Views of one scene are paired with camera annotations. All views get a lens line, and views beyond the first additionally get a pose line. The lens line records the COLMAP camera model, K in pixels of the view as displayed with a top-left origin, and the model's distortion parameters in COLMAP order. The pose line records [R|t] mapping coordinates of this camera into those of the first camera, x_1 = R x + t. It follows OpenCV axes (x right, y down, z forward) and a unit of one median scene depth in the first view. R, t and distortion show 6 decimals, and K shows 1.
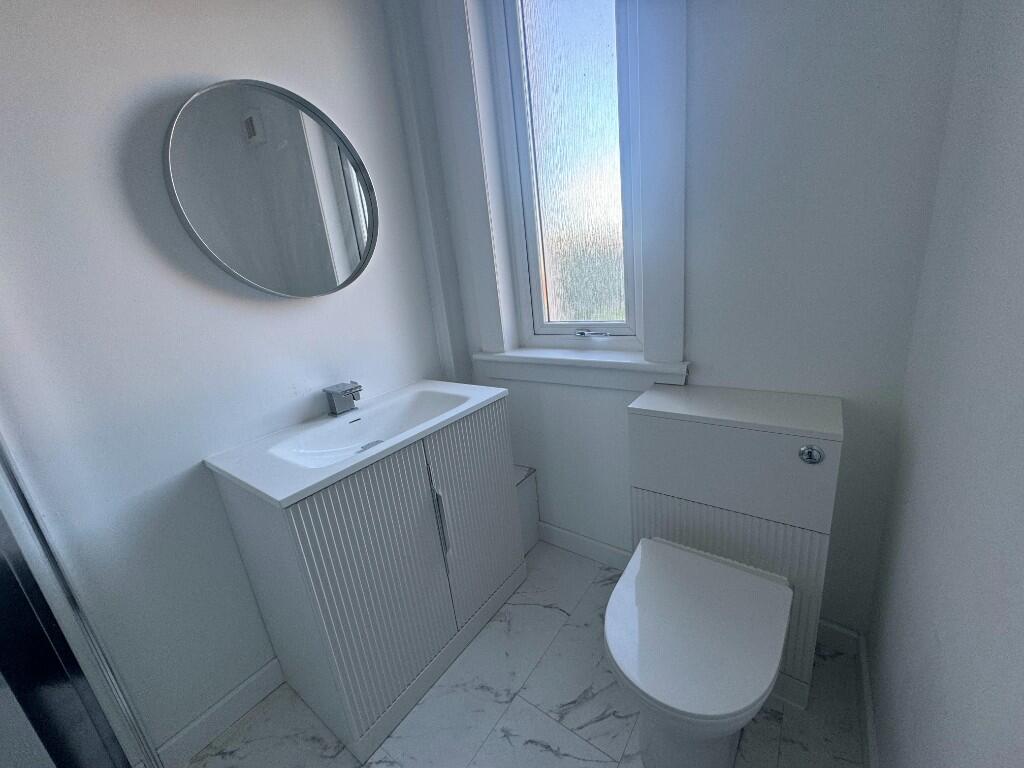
lens RADIAL K [[405.6, 0, 512.0], [0, 405.6, 384.0], [0, 0, 1]] dist [-0.002235, 0.000165]
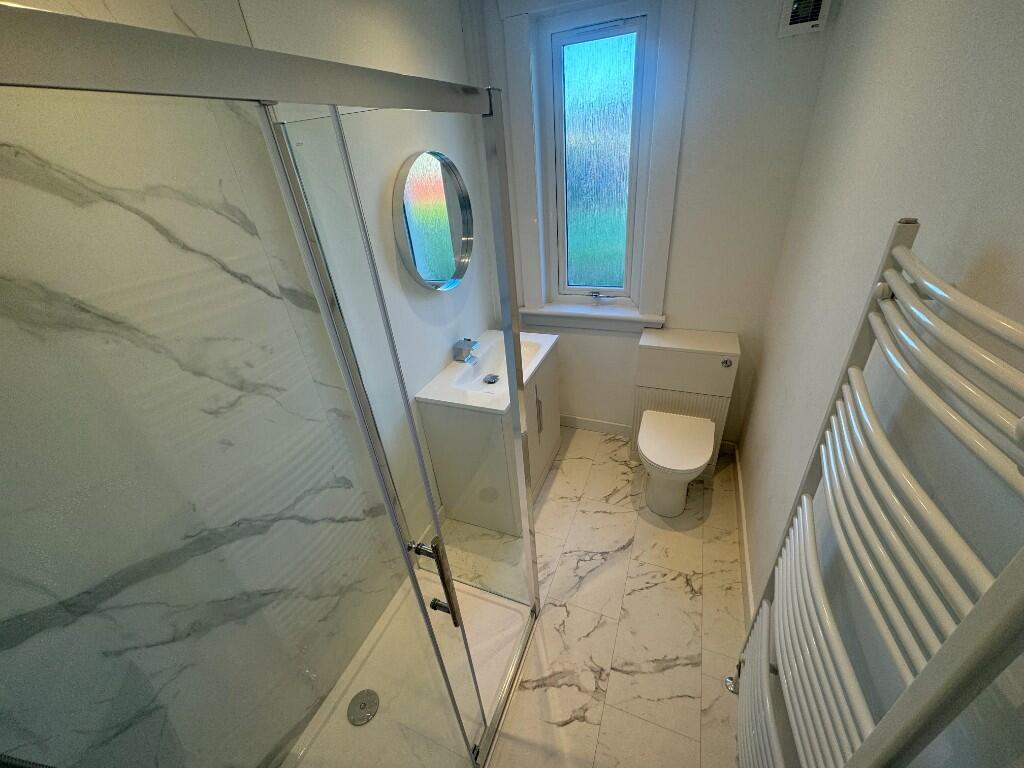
lens RADIAL K [[412.0, 0, 517.1], [0, 412.0, 388.3], [0, 0, 1]] dist [0.000273, 0.000094]
pose [[0.966967, -0.095807, 0.236210, -0.755829], [0.041575, 0.973546, 0.224676, -0.202942], [-0.251487, -0.207433, 0.945371, -0.720862]]
